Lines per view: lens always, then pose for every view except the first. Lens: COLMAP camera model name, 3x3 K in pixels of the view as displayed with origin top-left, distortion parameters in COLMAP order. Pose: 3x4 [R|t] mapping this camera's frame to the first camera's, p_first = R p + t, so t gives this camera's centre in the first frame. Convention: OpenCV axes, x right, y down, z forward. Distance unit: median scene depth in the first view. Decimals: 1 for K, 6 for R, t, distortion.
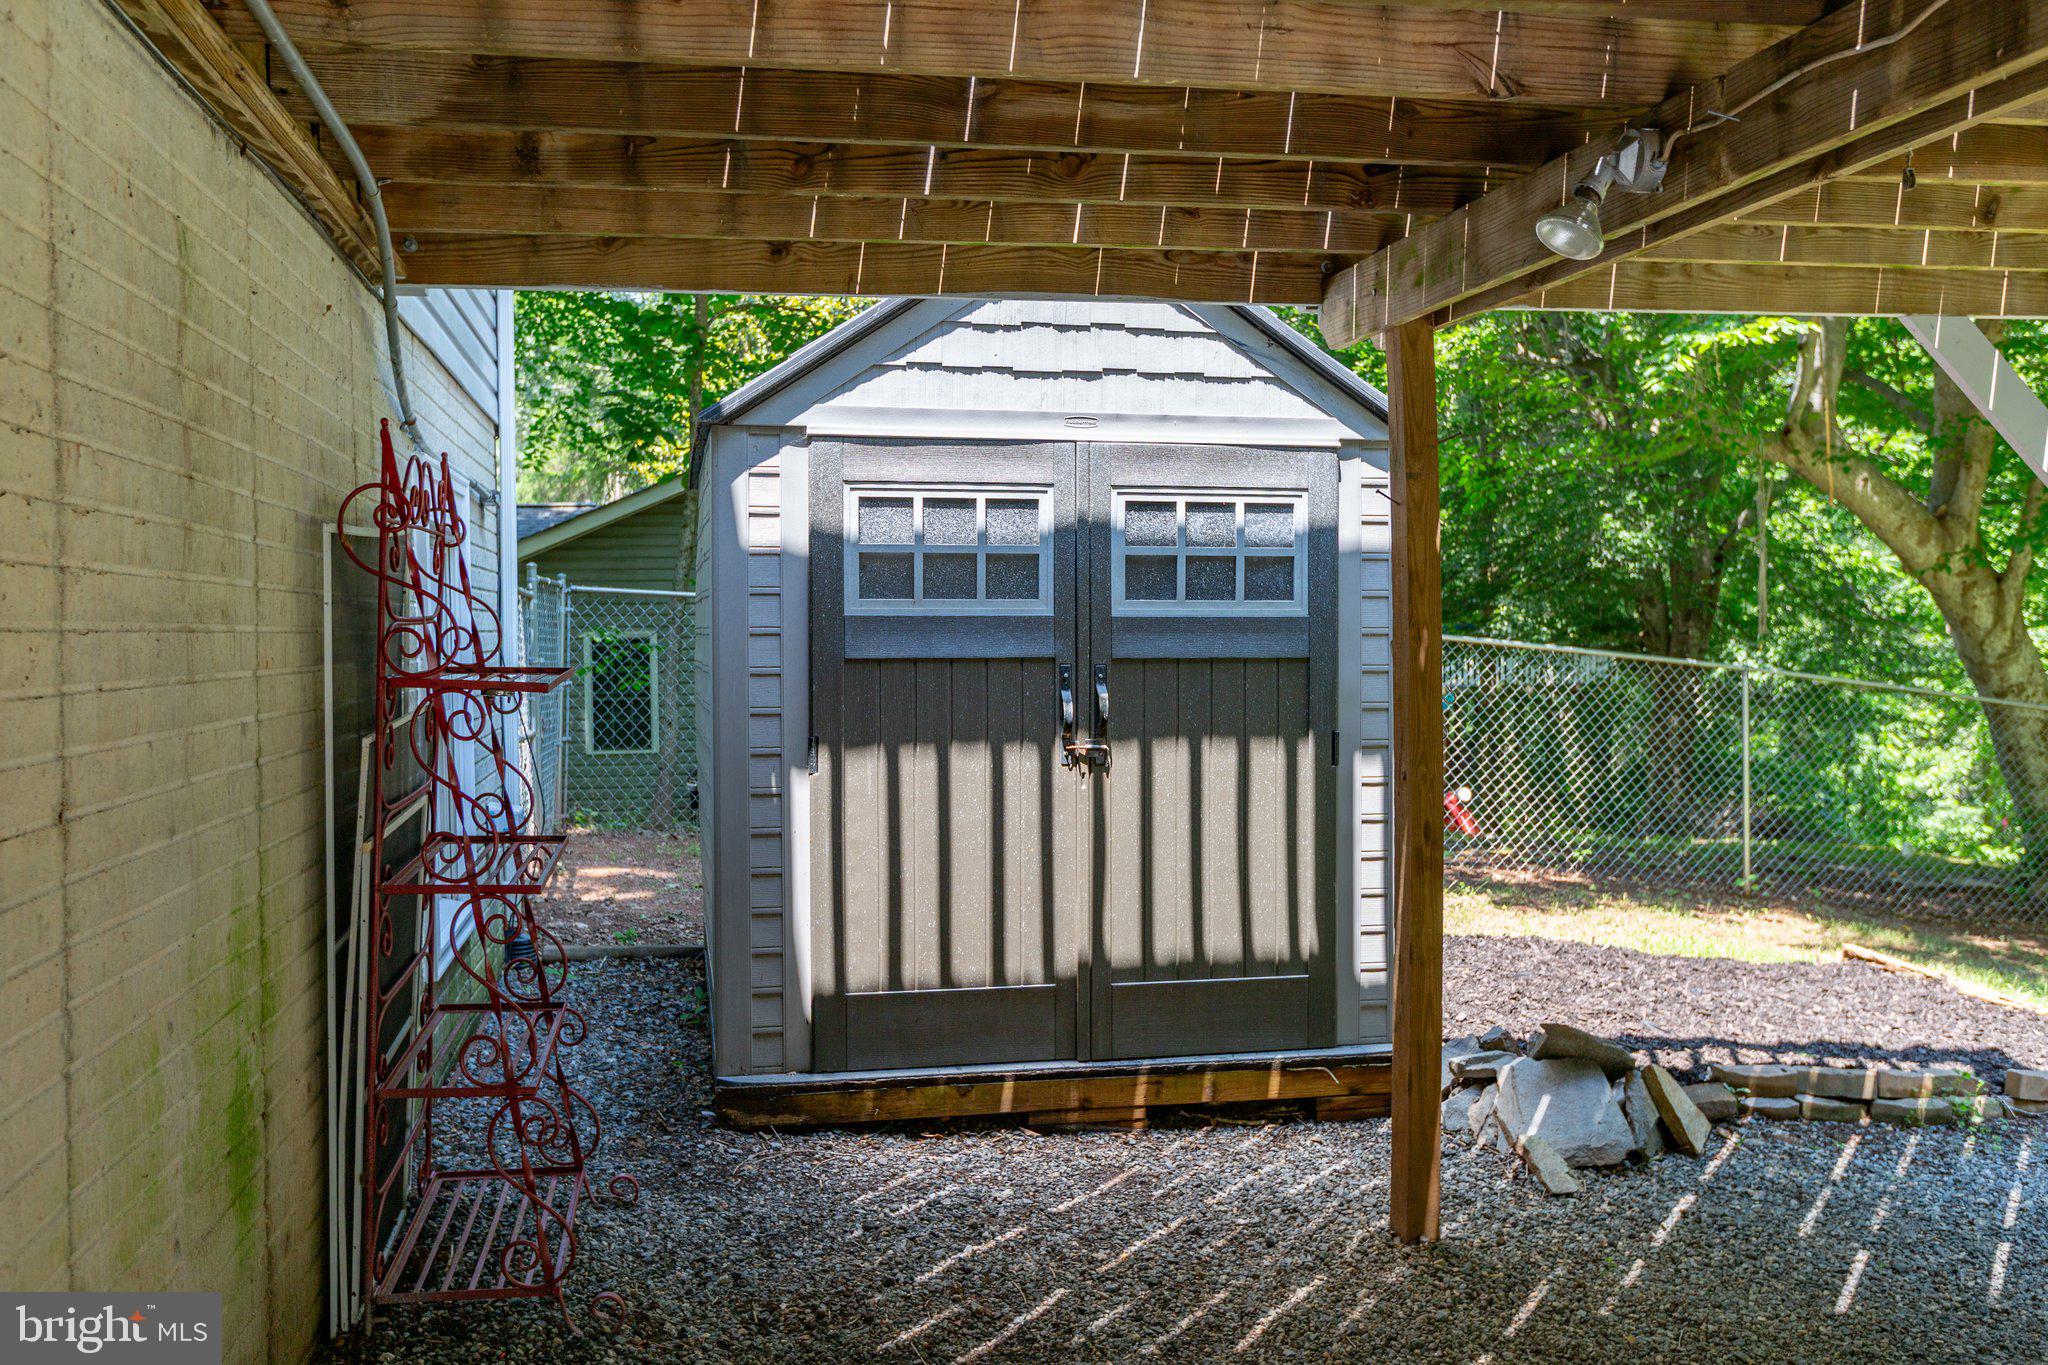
lens RADIAL K [[1737.4, 0, 1021.8], [0, 1737.4, 676.1], [0, 0, 1]] dist [-0.003081, 0.002483]
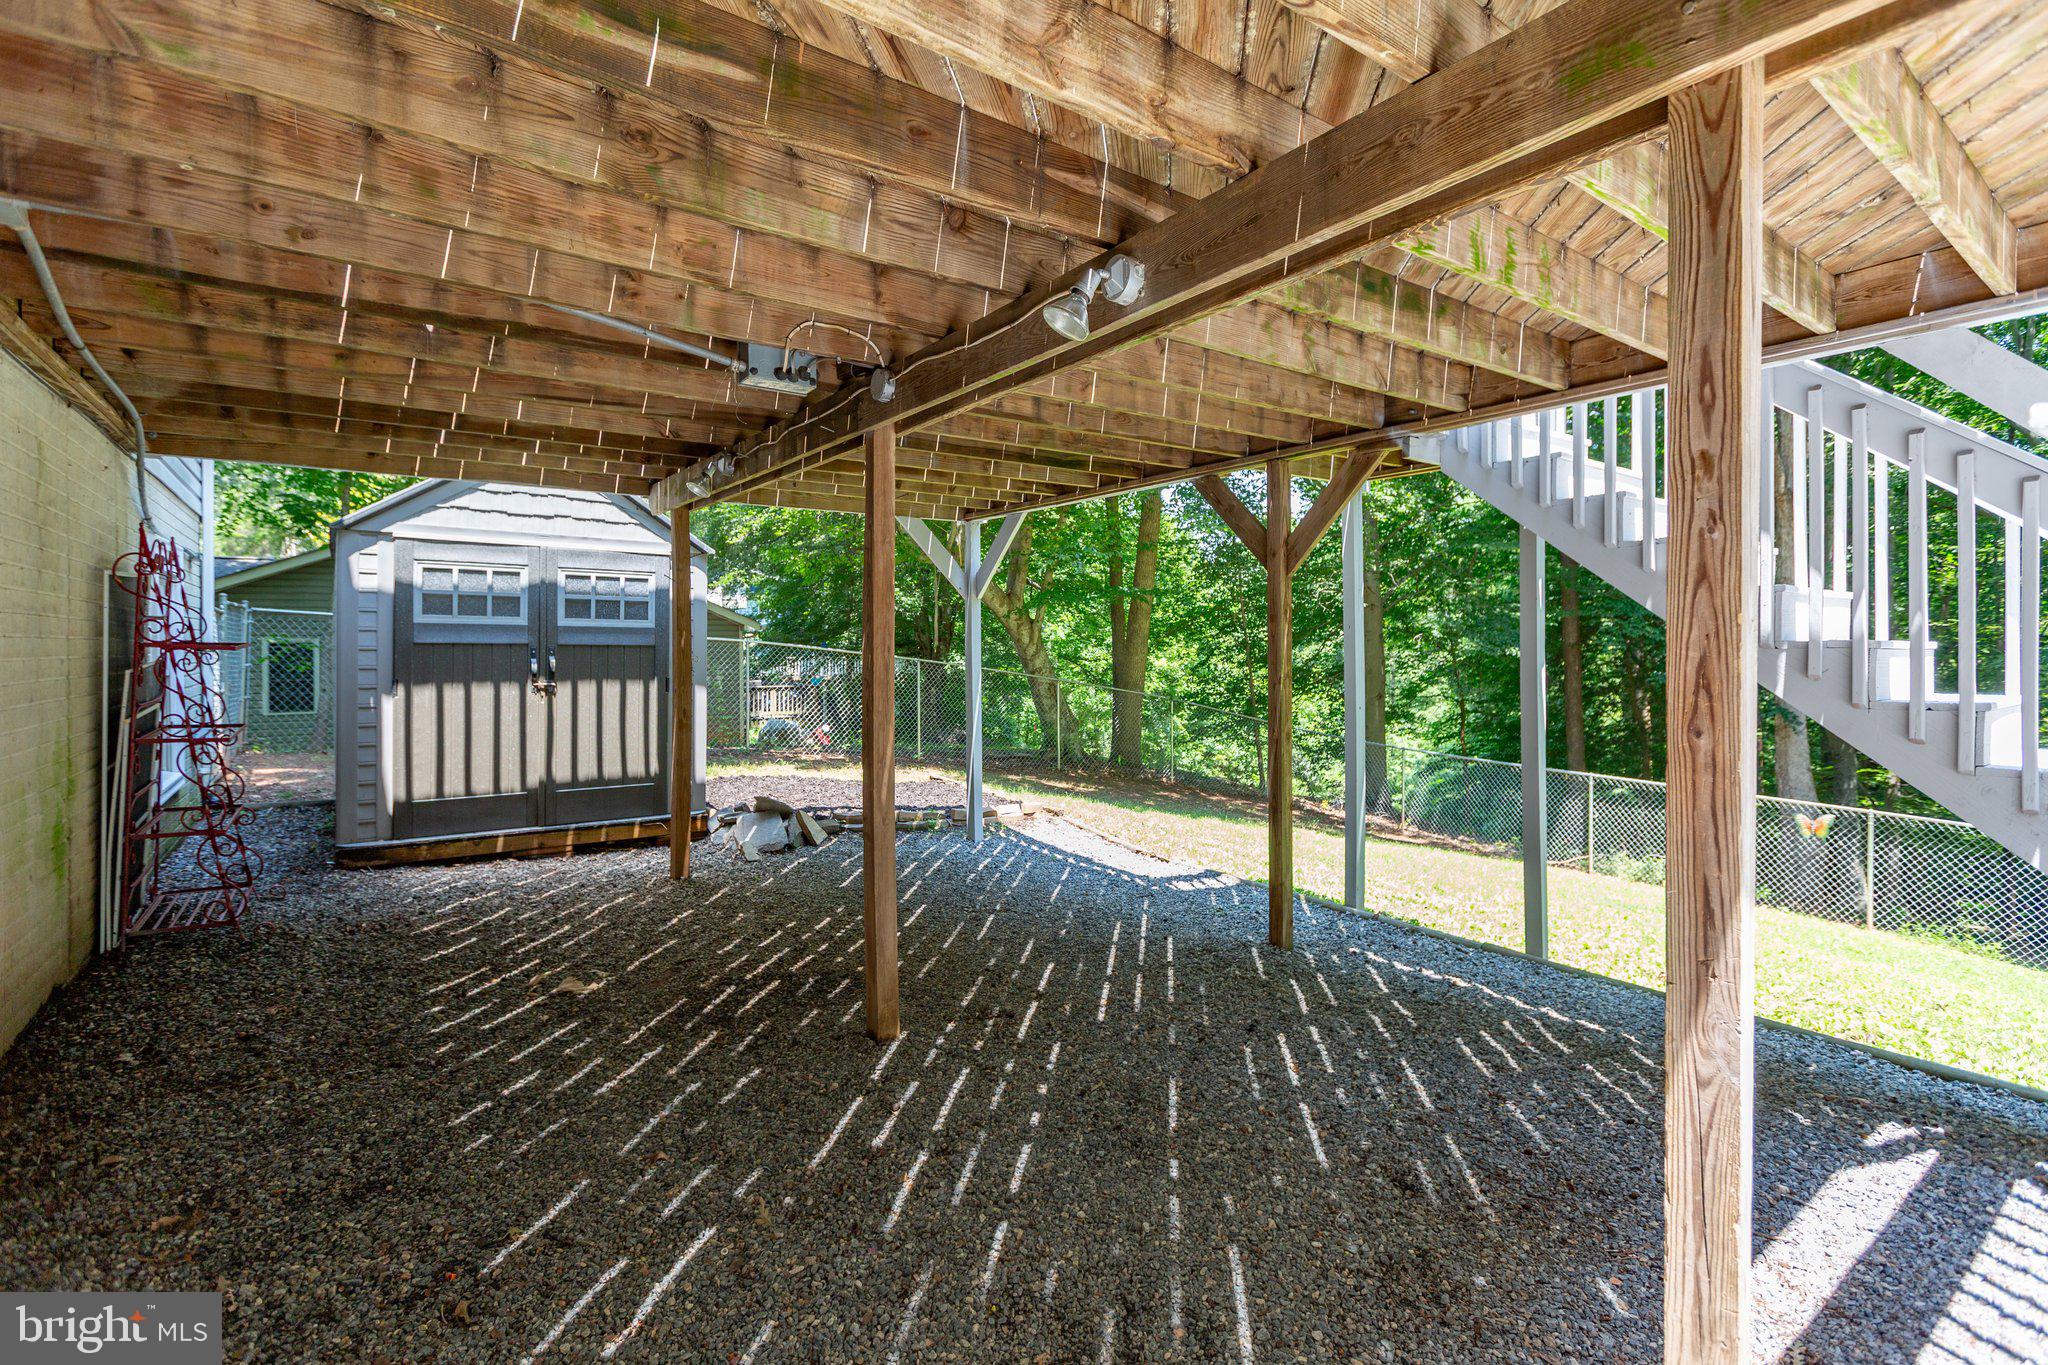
lens RADIAL K [[919.6, 0, 1024.0], [0, 919.6, 650.2], [0, 0, 1]] dist [0.003193, -0.000848]
pose [[0.903436, 0.008085, 0.428647, 0.089289], [0.001259, 0.999768, -0.021511, 0.024216], [-0.428721, 0.019973, 0.903216, -0.333811]]
